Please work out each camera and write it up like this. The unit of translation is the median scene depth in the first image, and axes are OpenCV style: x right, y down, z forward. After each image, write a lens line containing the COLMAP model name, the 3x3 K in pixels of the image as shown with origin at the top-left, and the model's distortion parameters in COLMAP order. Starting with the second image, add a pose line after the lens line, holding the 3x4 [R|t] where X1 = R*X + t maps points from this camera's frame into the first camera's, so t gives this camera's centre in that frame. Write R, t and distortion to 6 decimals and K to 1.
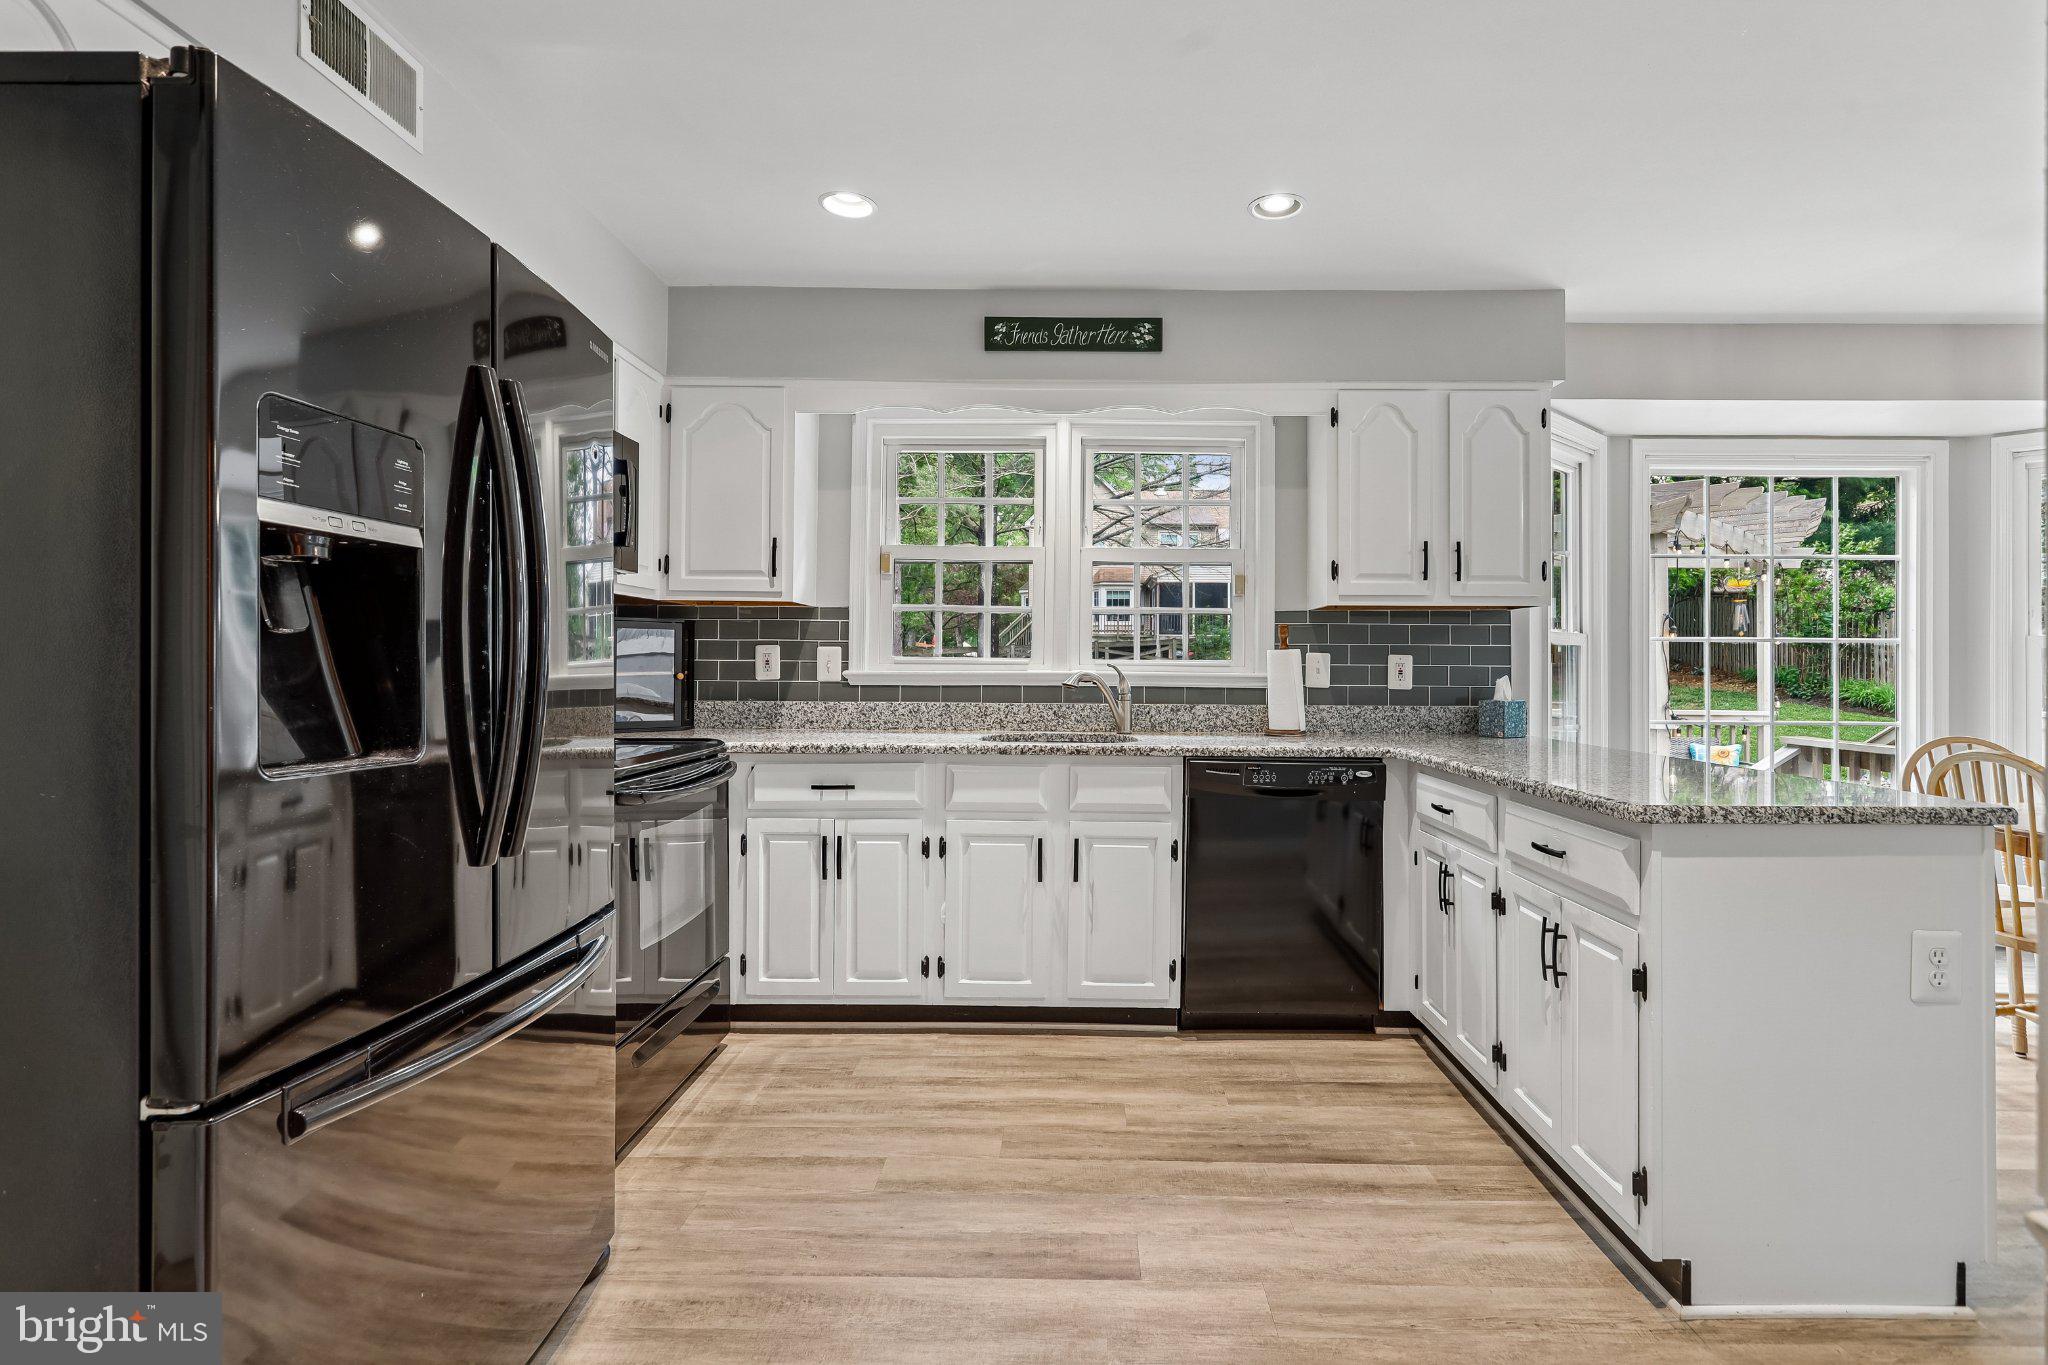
lens RADIAL K [[1029.6, 0, 1030.2], [0, 1029.6, 672.8], [0, 0, 1]] dist [-0.001109, -0.000627]
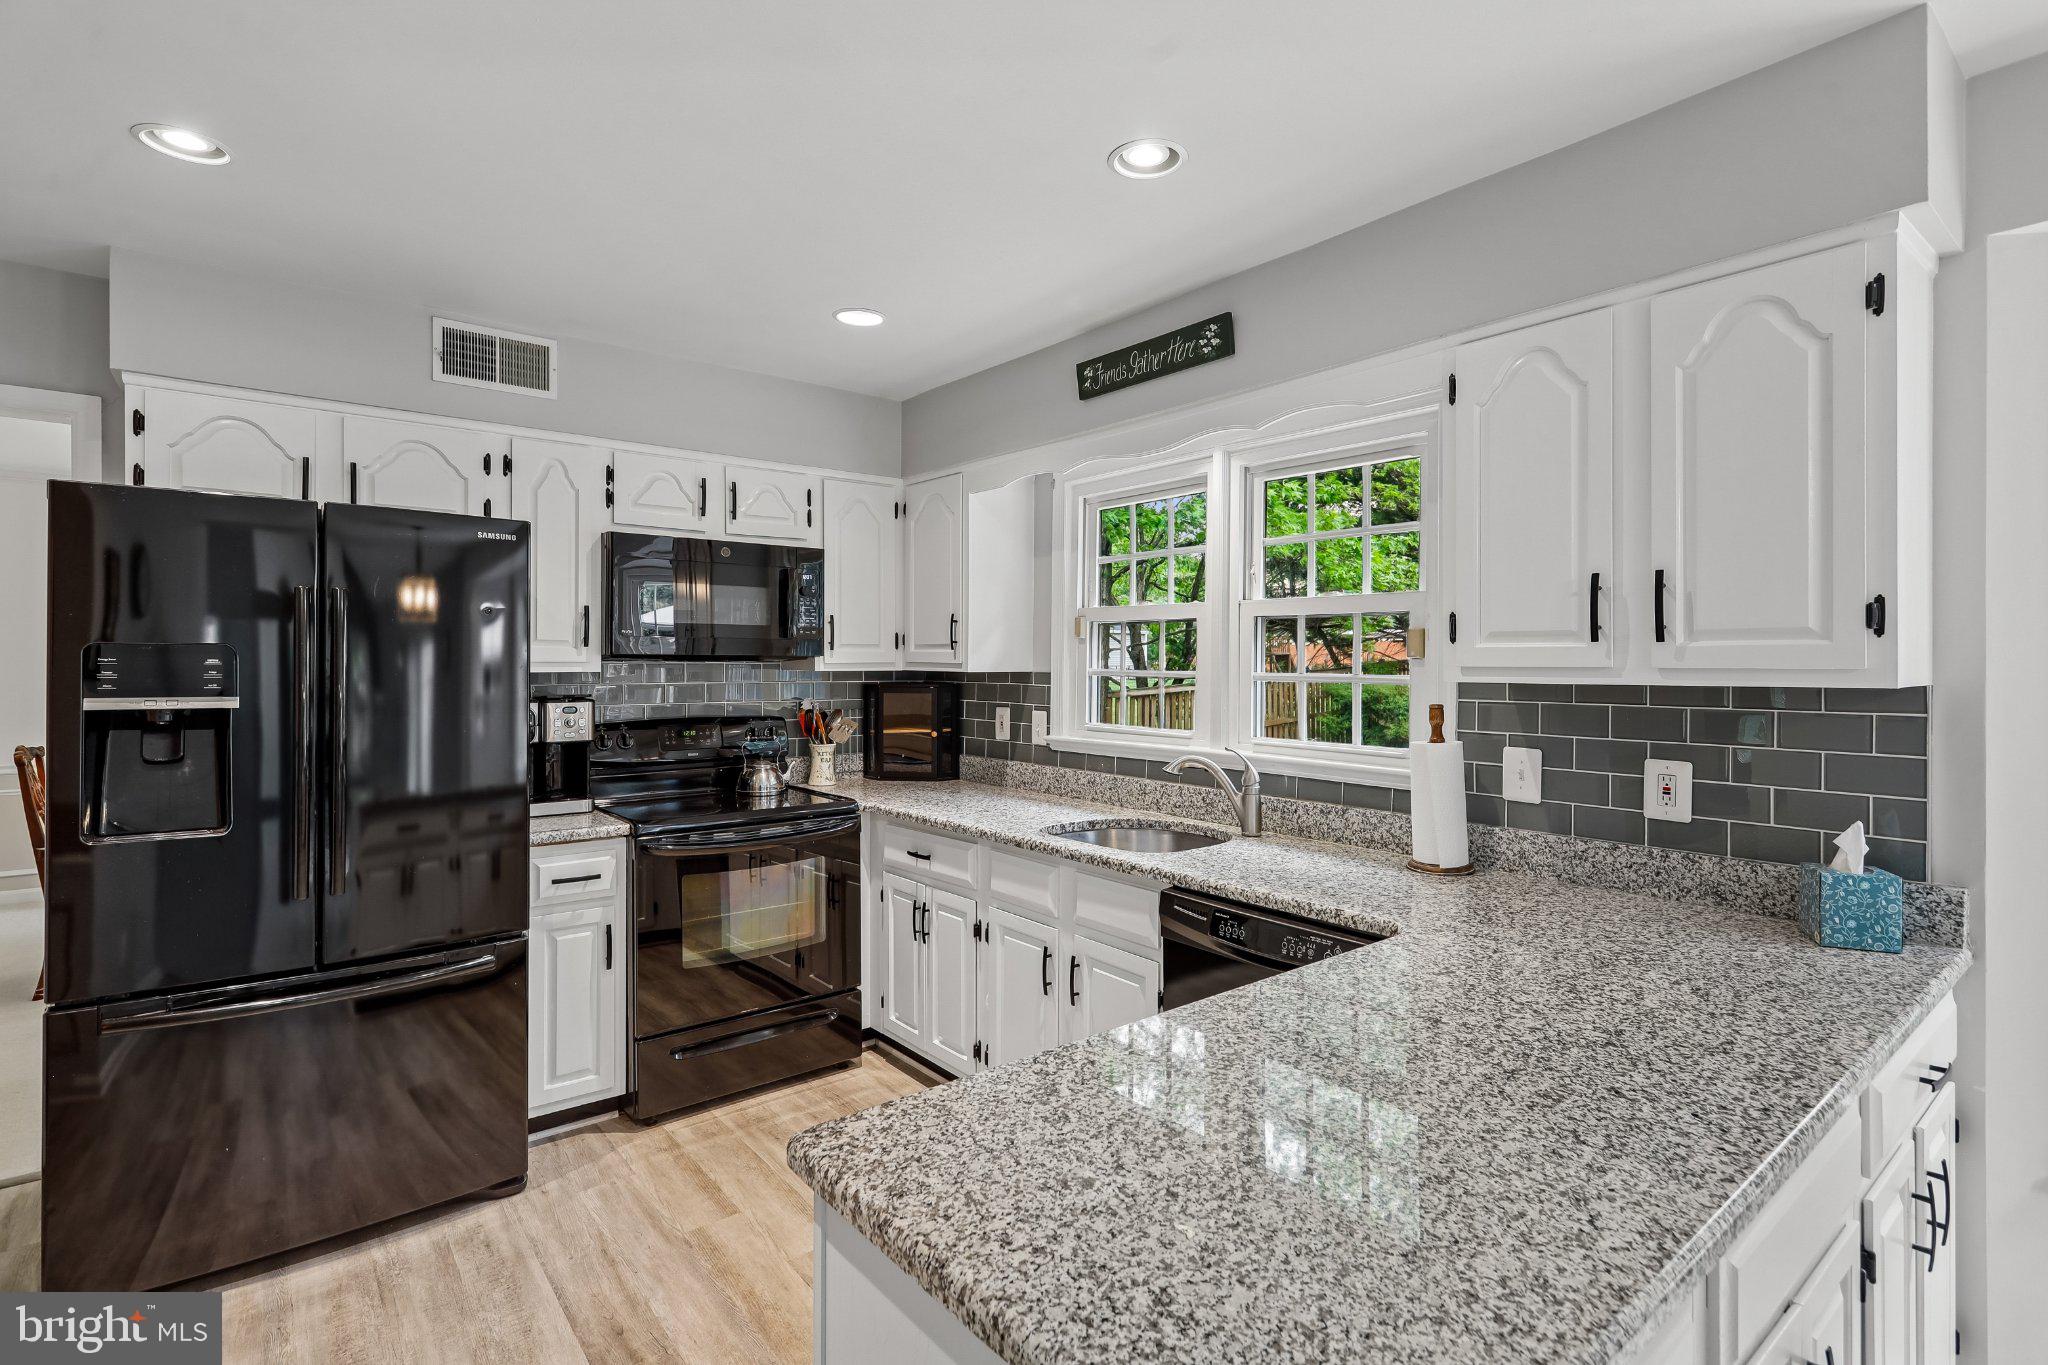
lens RADIAL K [[985.8, 0, 1023.9], [0, 985.8, 667.0], [0, 0, 1]] dist [-0.000071, 0.000914]
pose [[0.626487, -0.000165, -0.779432, 0.594112], [0.002434, 0.999996, 0.001745, -0.075160], [0.779428, -0.002991, 0.626485, 0.398383]]
